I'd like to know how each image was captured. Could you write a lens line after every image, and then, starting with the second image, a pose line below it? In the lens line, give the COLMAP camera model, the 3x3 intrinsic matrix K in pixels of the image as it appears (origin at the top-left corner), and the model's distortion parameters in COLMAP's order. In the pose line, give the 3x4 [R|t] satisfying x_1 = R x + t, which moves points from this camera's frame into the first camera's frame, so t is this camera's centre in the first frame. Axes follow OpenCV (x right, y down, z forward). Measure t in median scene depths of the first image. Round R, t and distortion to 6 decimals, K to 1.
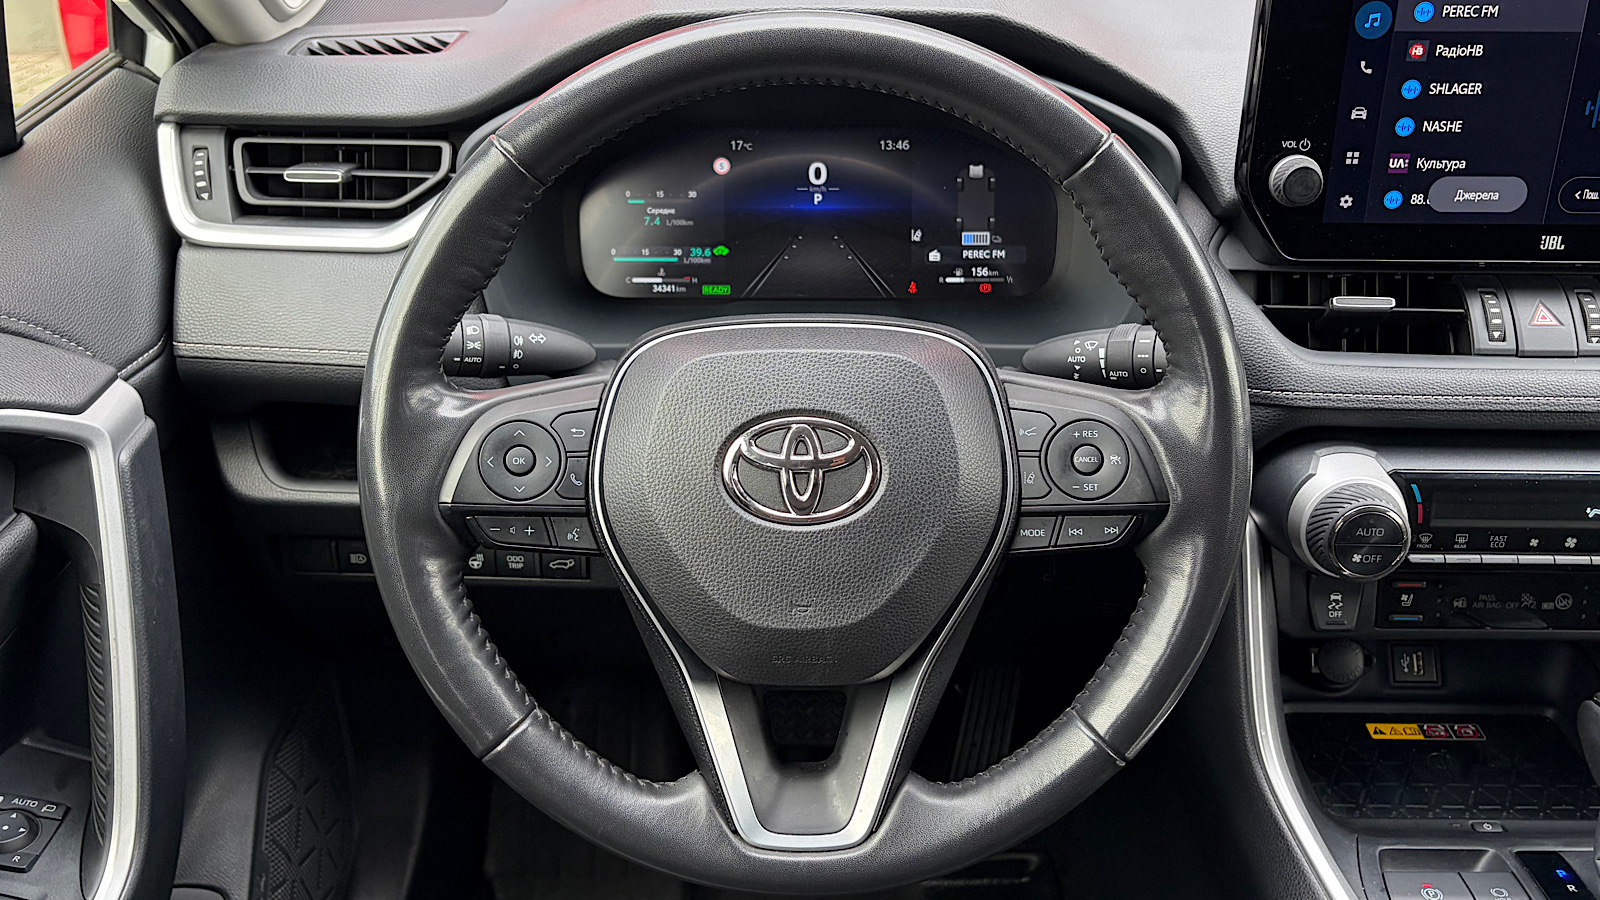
lens RADIAL K [[1448.5, 0, 801.2], [0, 1448.5, 426.3], [0, 0, 1]] dist [0.031913, -0.018636]
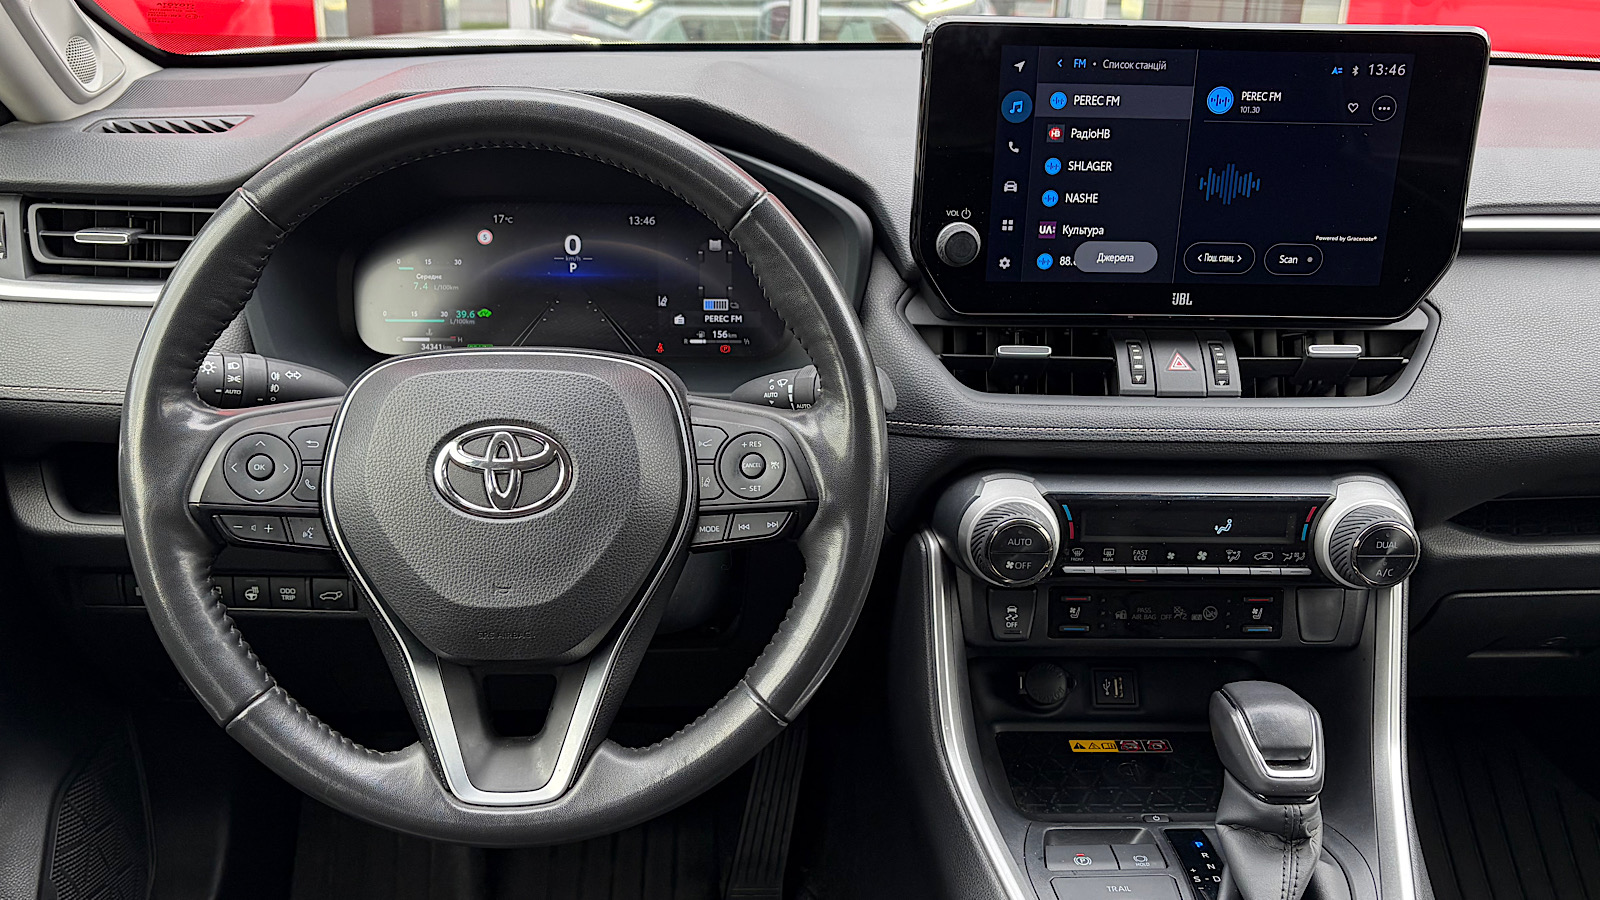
lens RADIAL K [[1513.3, 0, 777.7], [0, 1513.3, 486.1], [0, 0, 1]] dist [0.160931, -0.555506]
pose [[0.998497, -0.001700, 0.054785, 0.125833], [0.004653, 0.998540, -0.053809, 0.089084], [-0.054614, 0.053983, 0.997047, -0.195935]]
